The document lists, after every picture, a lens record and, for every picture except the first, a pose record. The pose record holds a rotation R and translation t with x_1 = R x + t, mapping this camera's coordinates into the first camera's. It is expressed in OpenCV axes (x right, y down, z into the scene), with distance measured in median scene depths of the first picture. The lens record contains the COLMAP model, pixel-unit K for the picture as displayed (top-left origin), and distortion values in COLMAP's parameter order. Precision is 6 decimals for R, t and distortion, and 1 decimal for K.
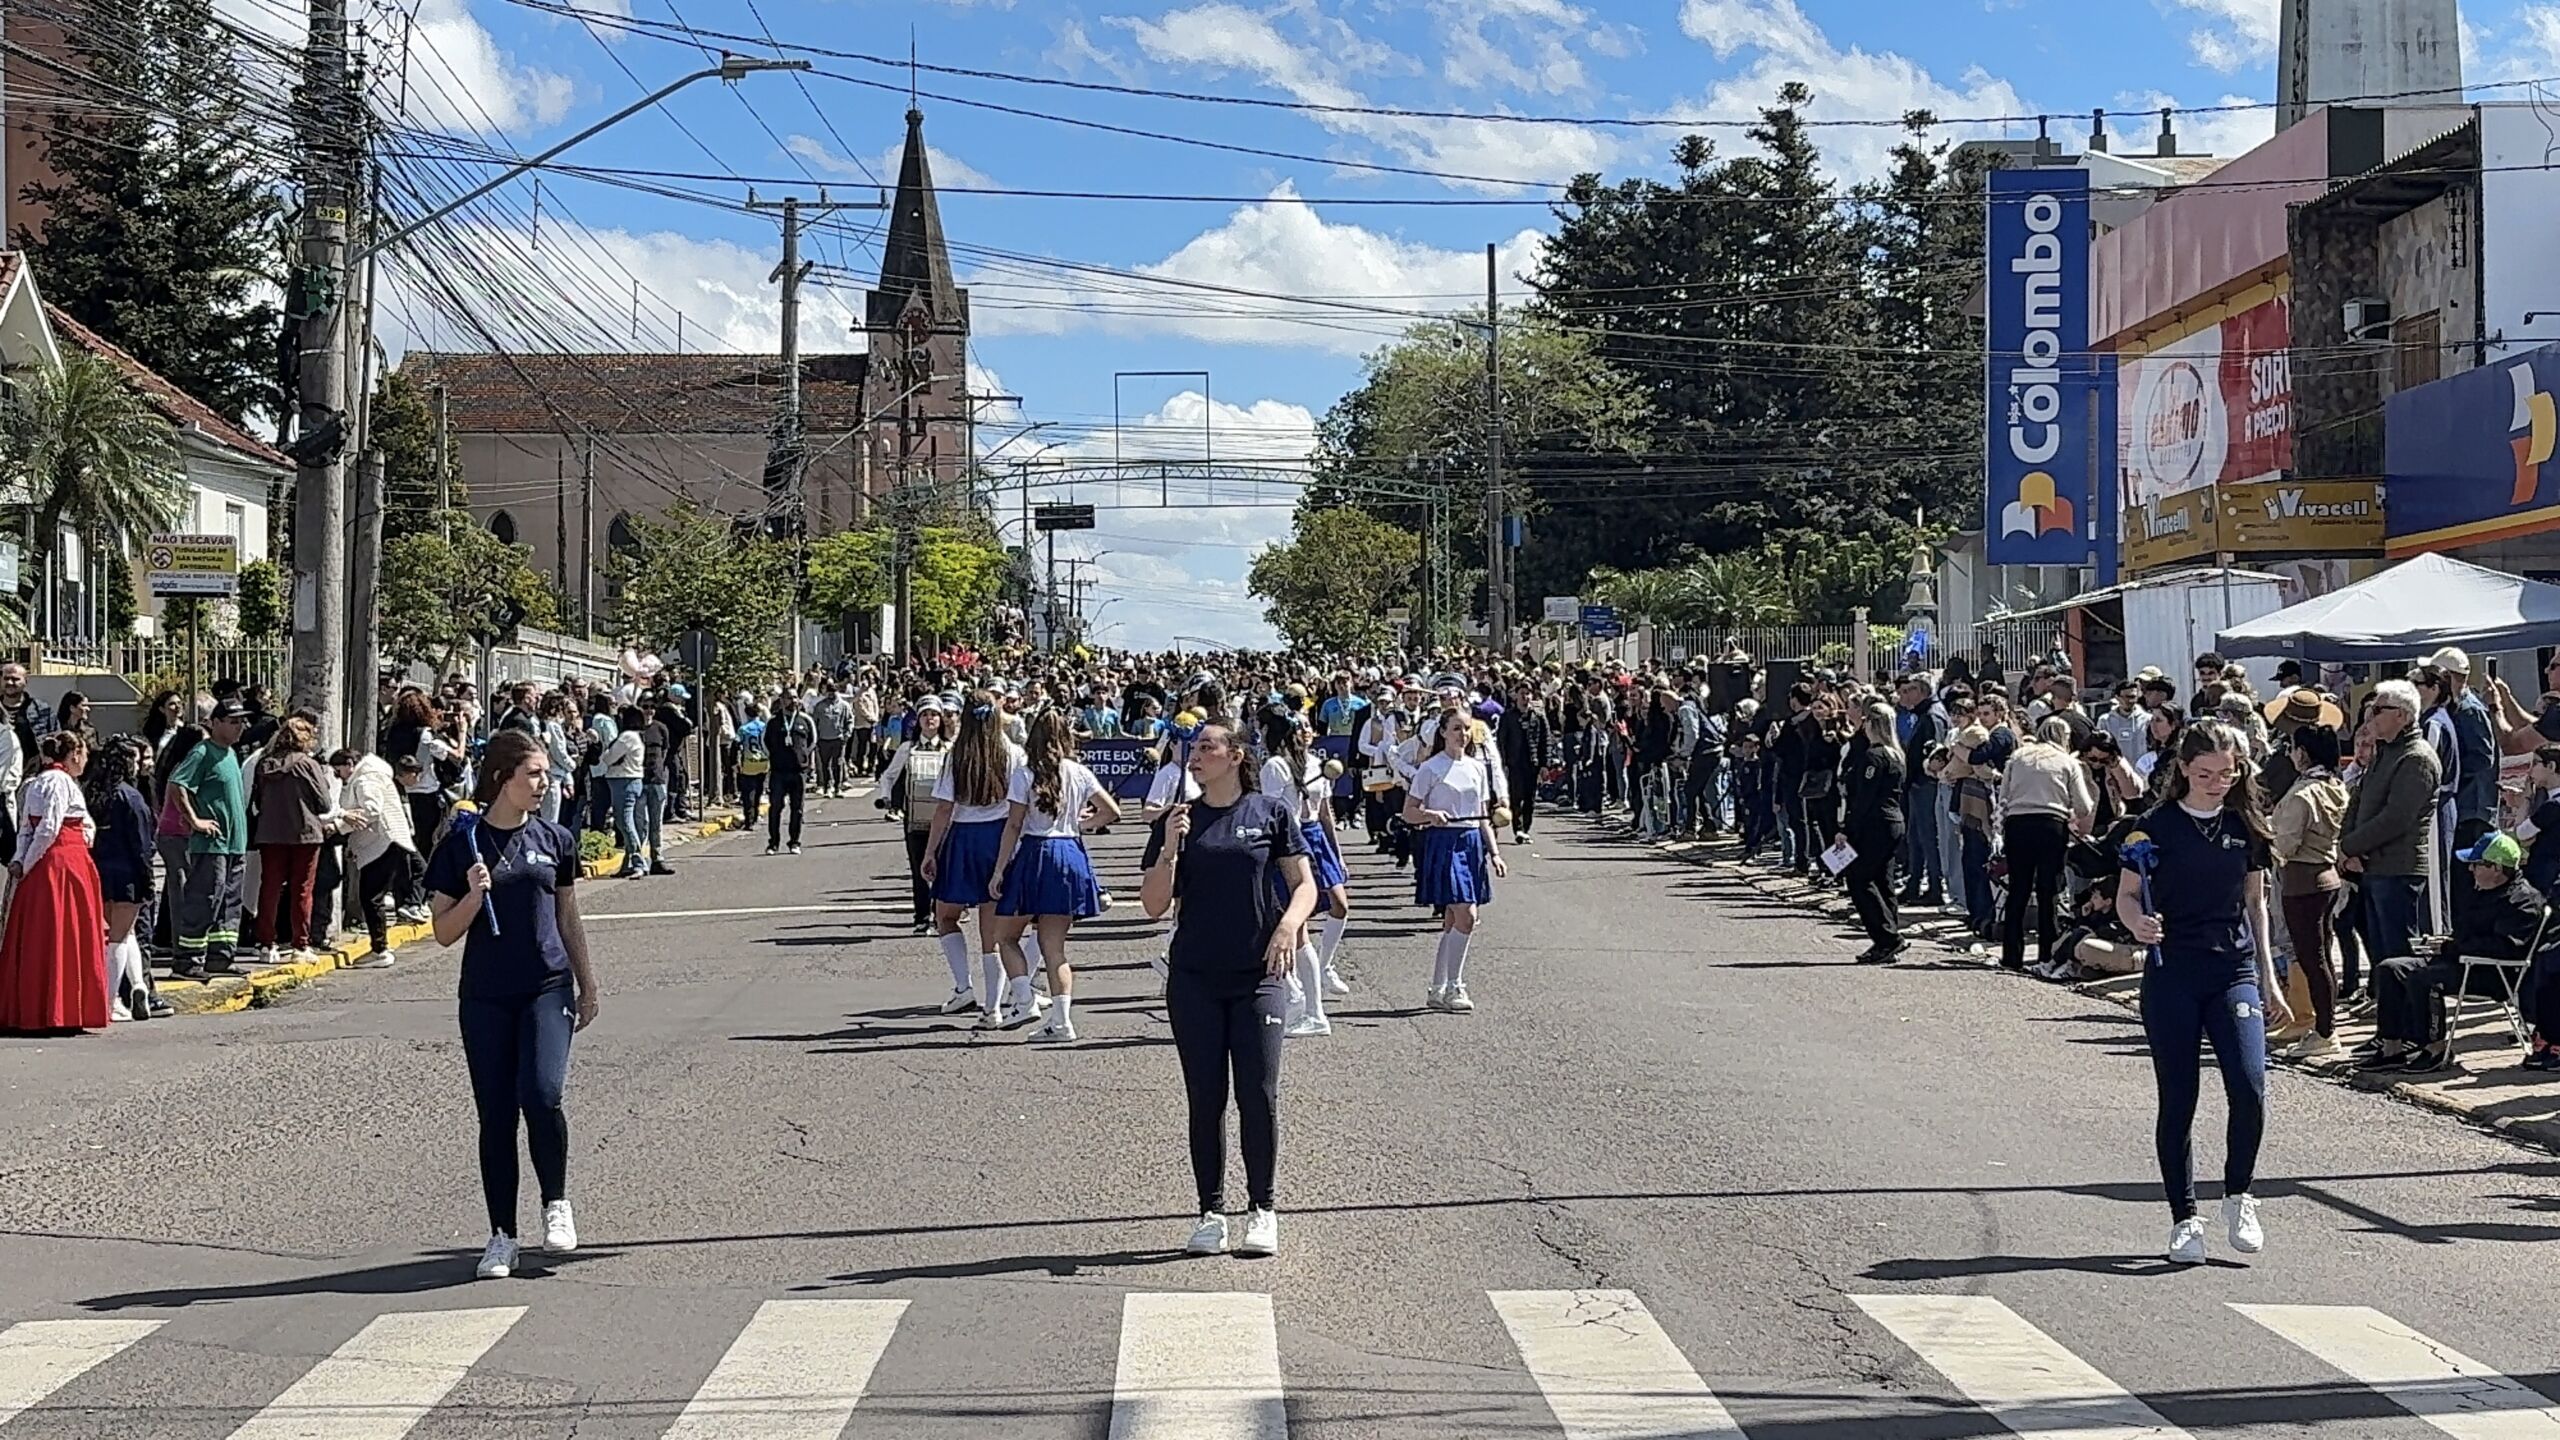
lens RADIAL K [[3817.0, 0, 1261.6], [0, 3817.0, 741.9], [0, 0, 1]] dist [0.247013, -0.984864]
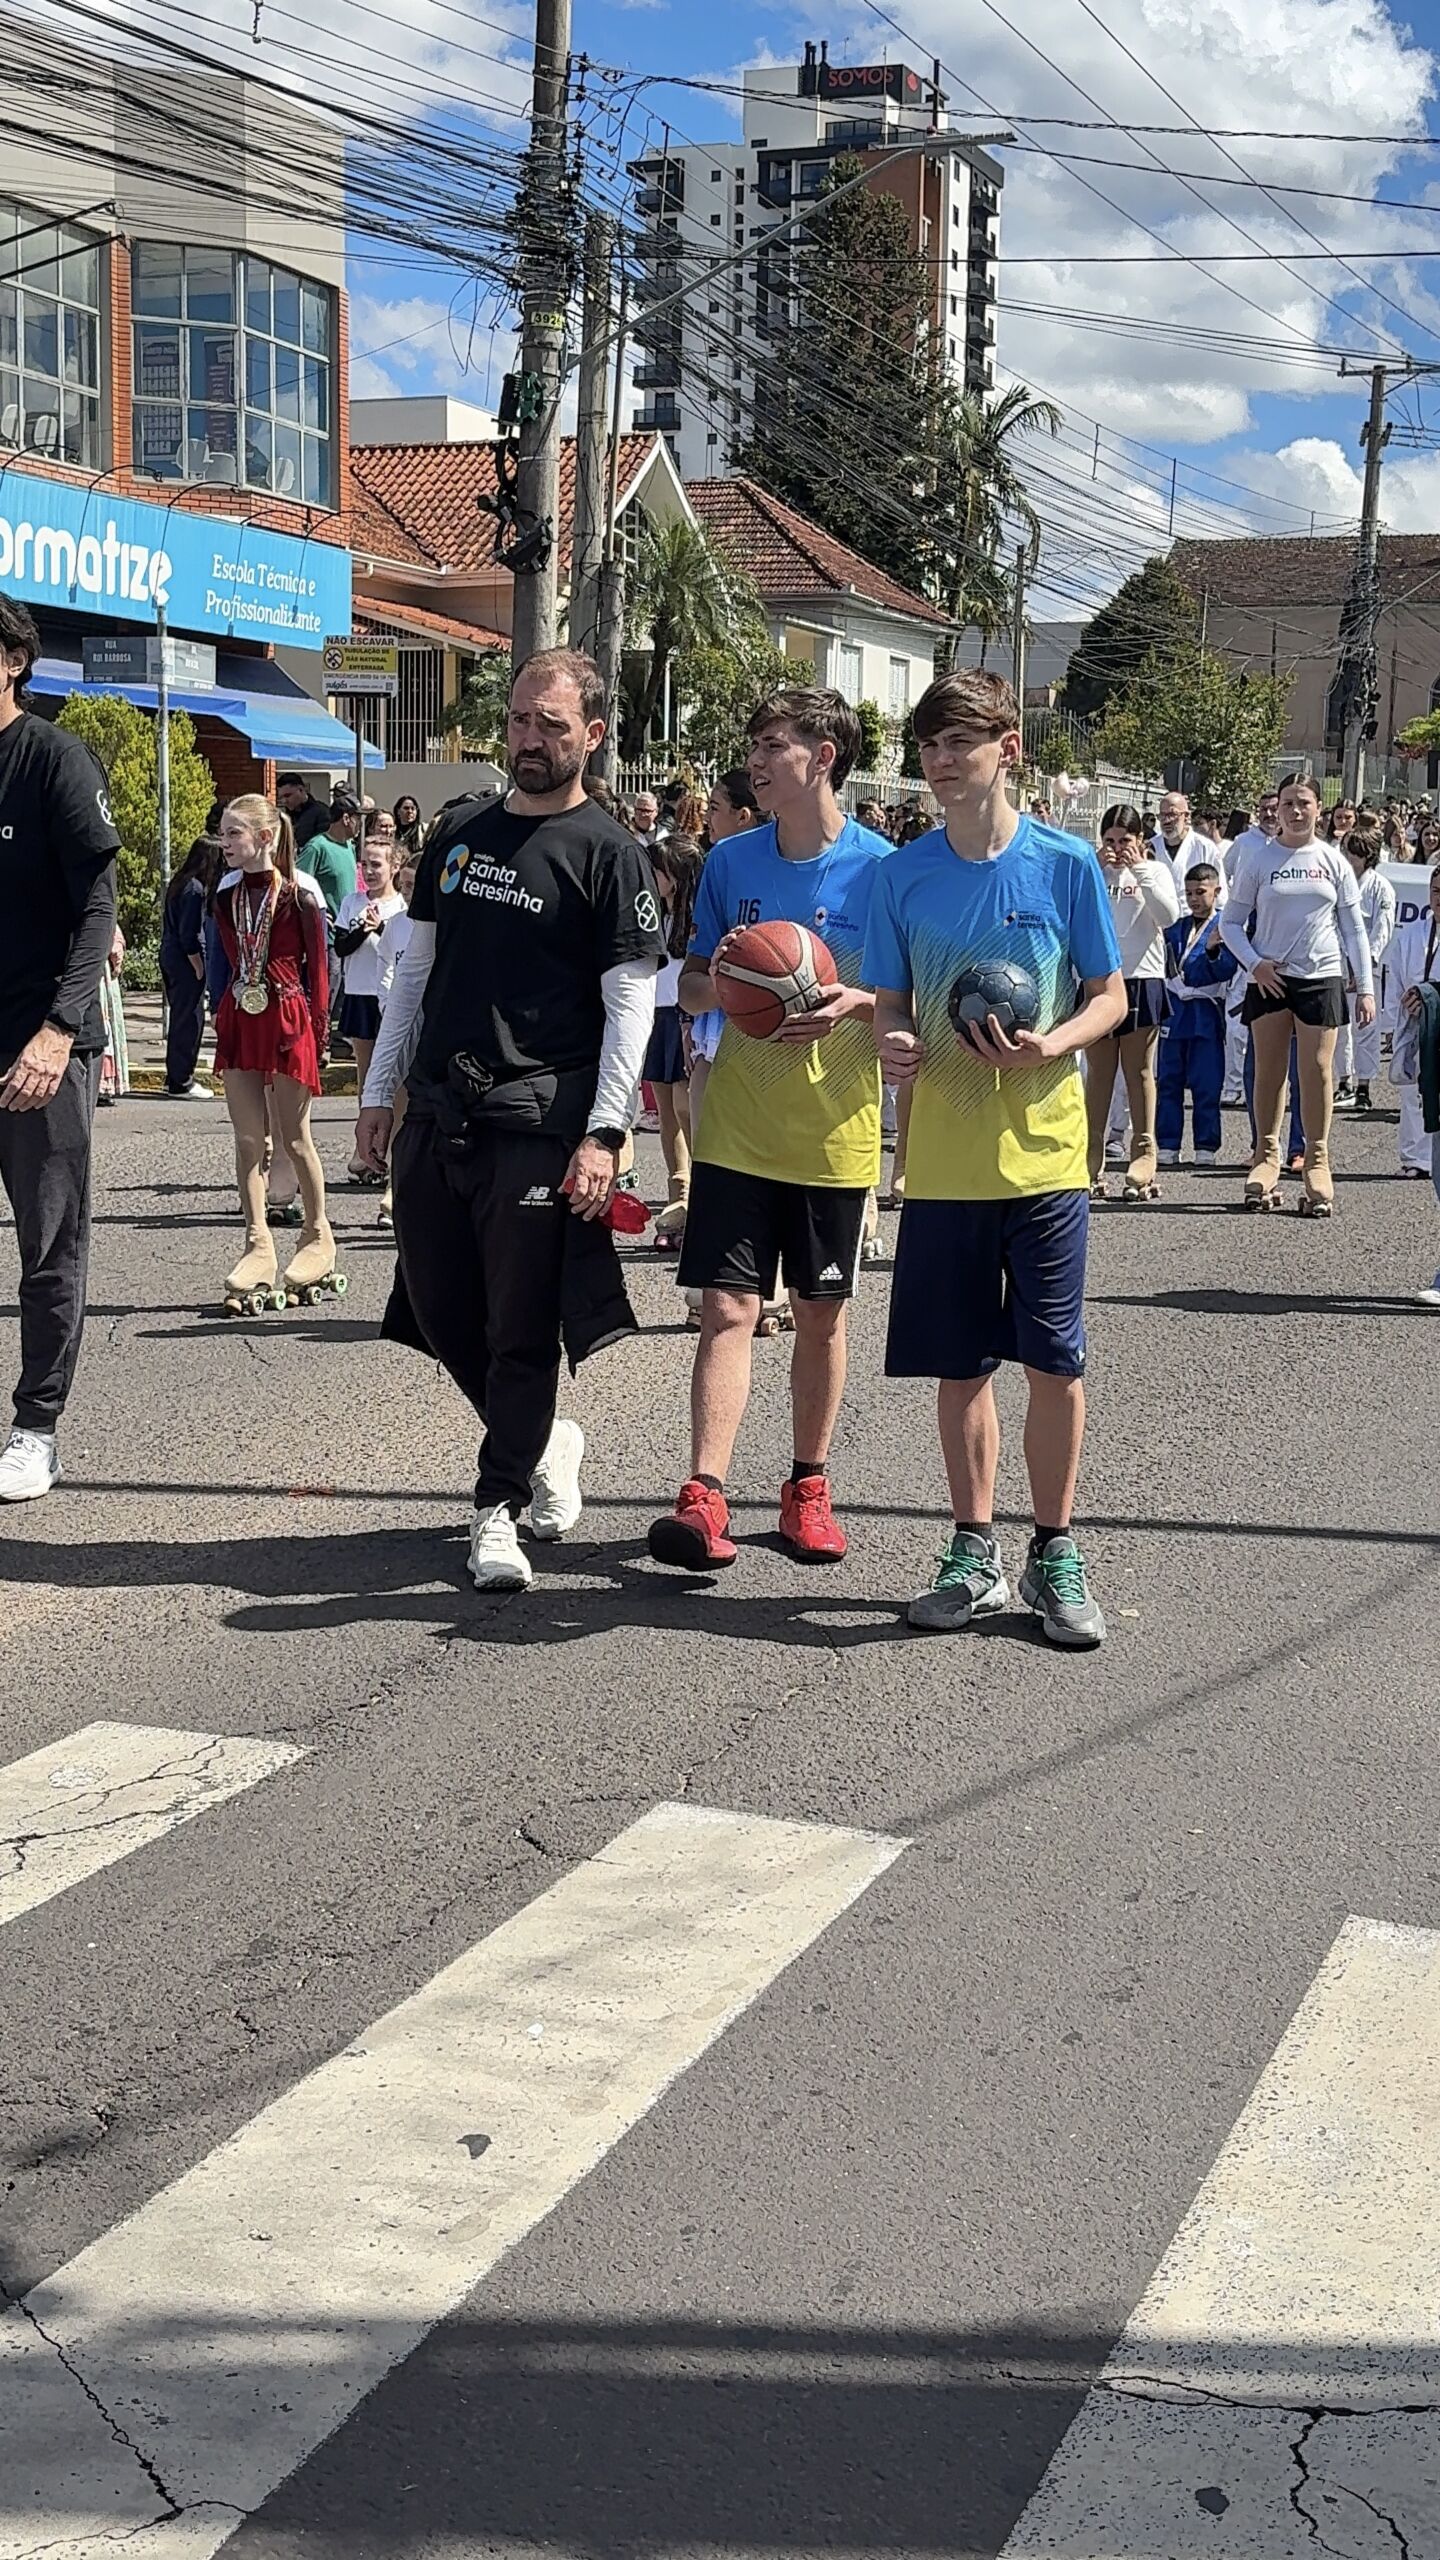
lens RADIAL K [[3006.3, 0, 686.0], [0, 3006.3, 1288.2], [0, 0, 1]] dist [0.185948, -0.648936]
pose [[0.920306, 0.075745, -0.383797, 0.115162], [-0.022881, 0.989819, 0.140481, 0.003346], [0.390531, -0.120504, 0.912669, 0.232063]]
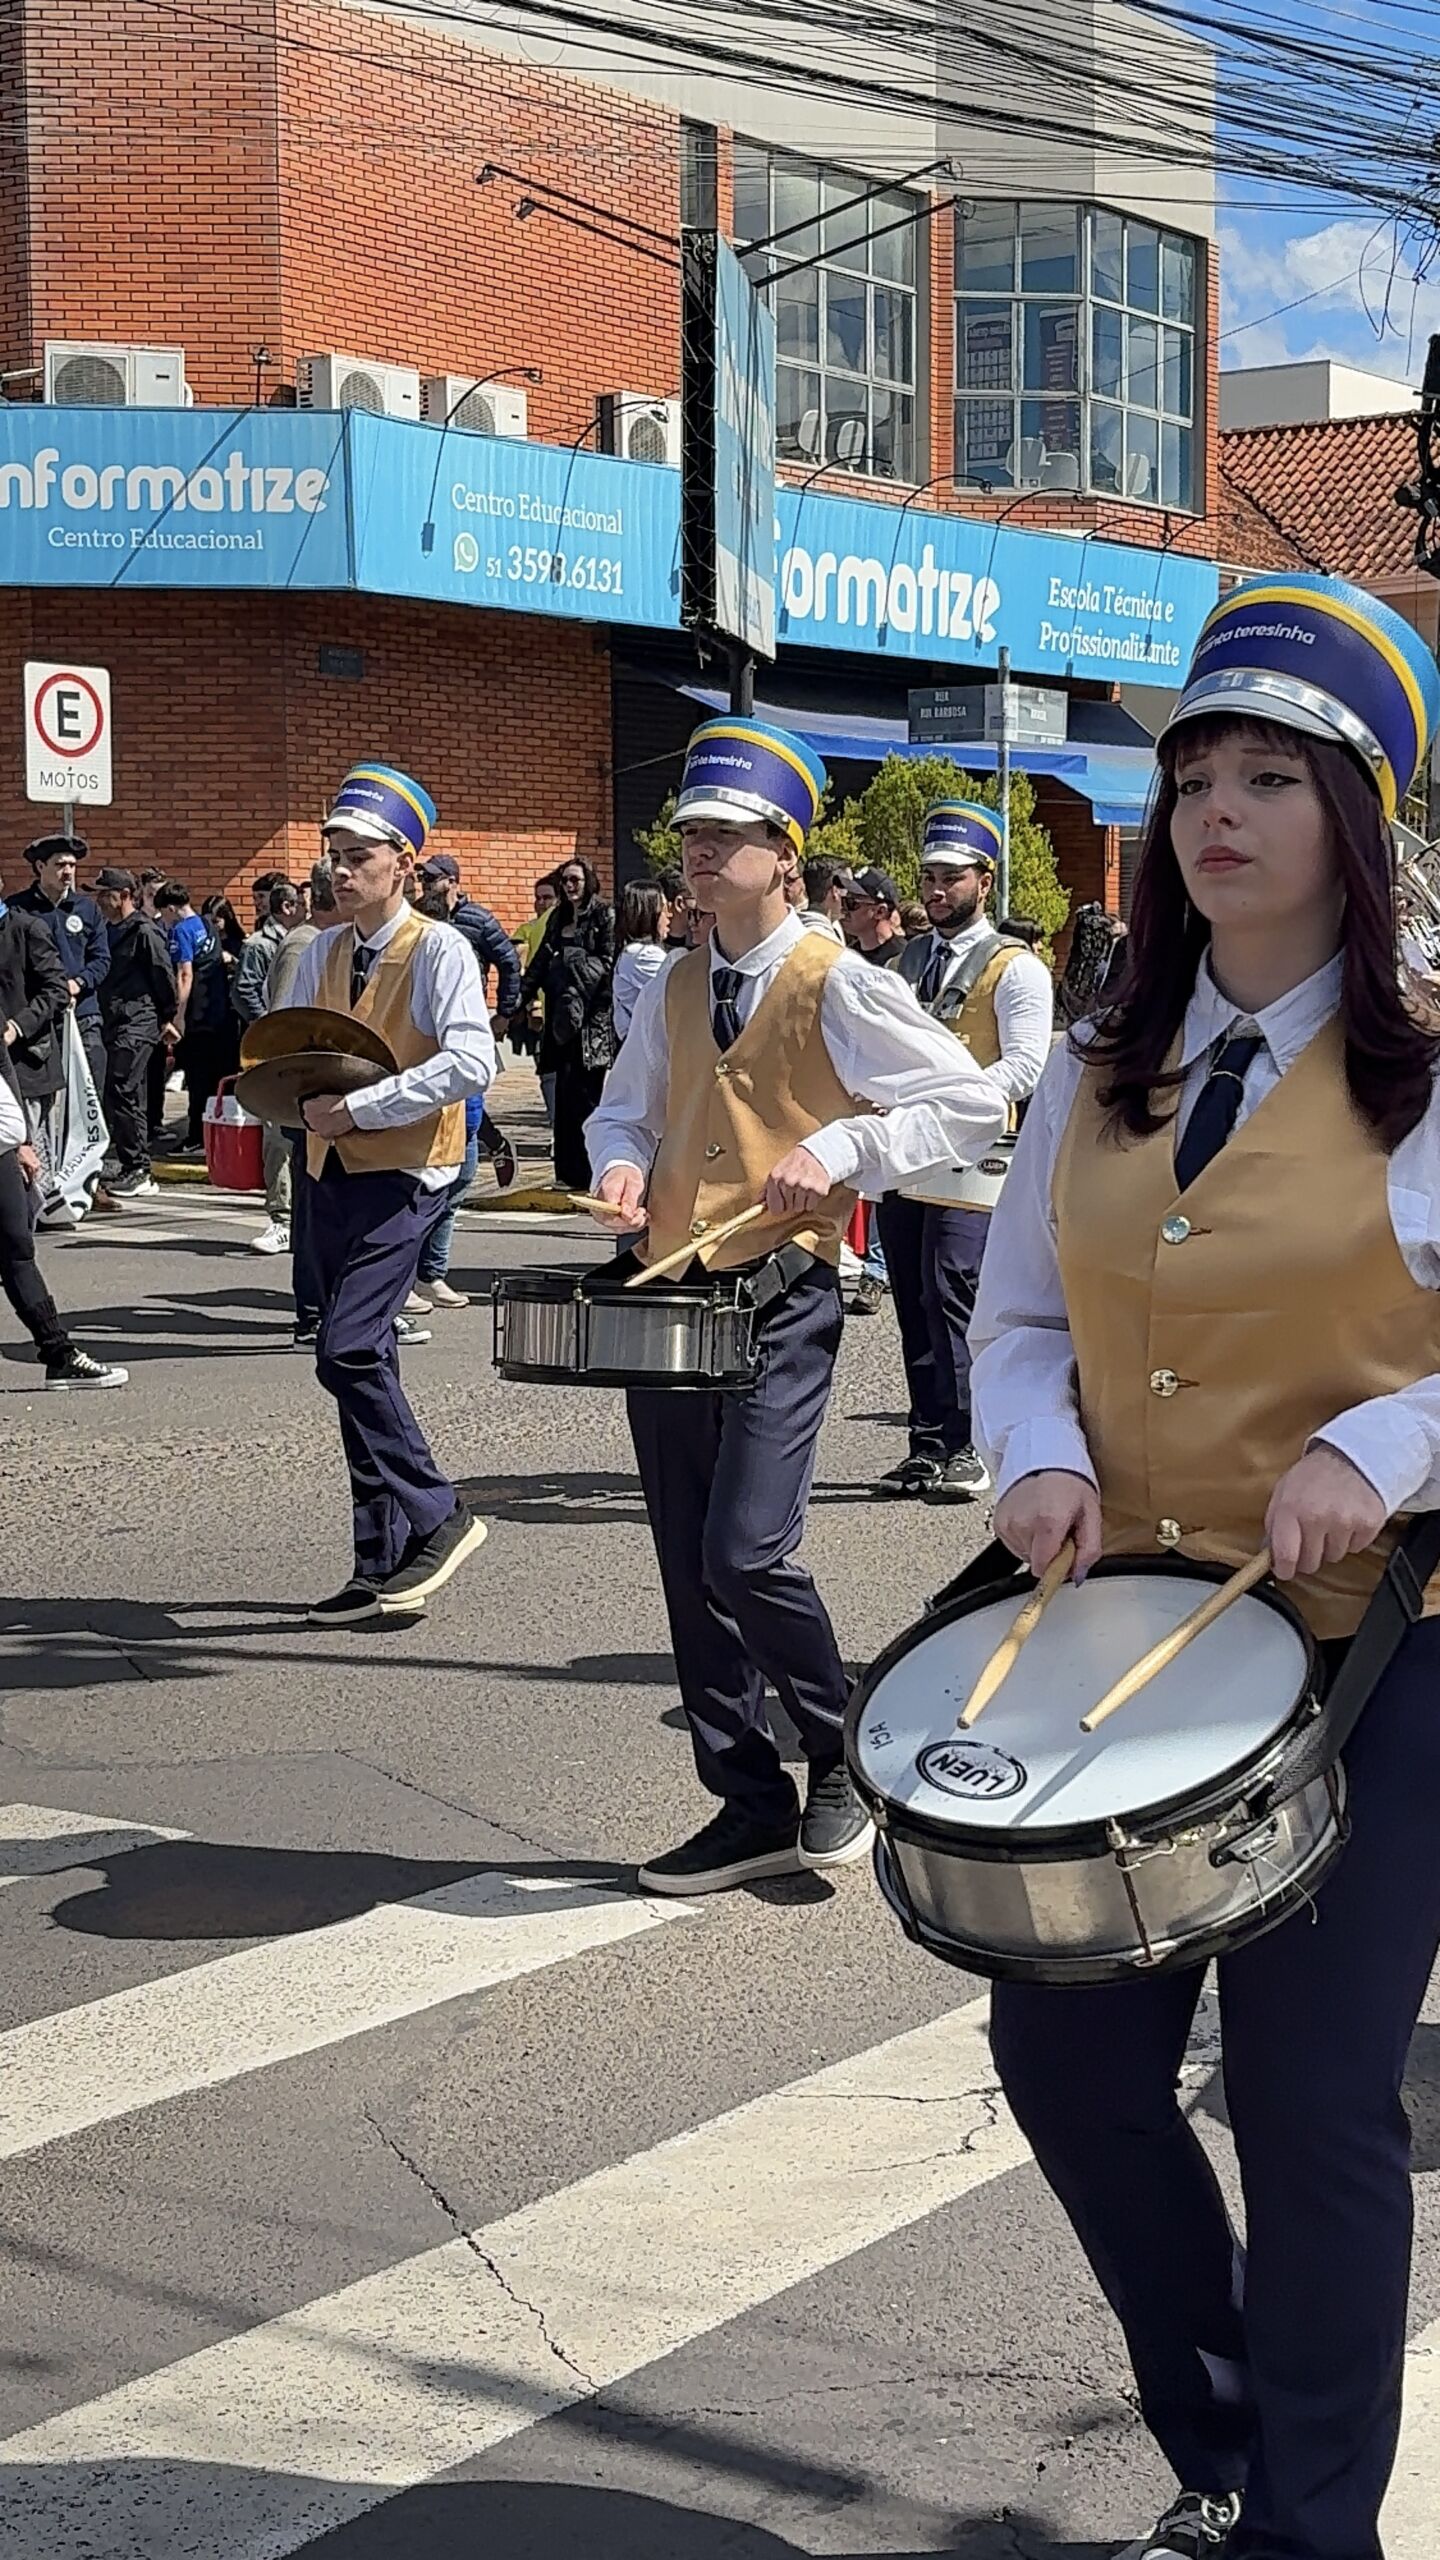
lens RADIAL K [[3819.0, 0, 721.6], [0, 3819.0, 1314.0], [0, 0, 1]] dist [0.248713, -0.995496]
pose [[0.807277, 0.056167, -0.587495, 0.114702], [0.002020, 0.995192, 0.097921, 0.003151], [0.590170, -0.080236, 0.803282, 0.216782]]
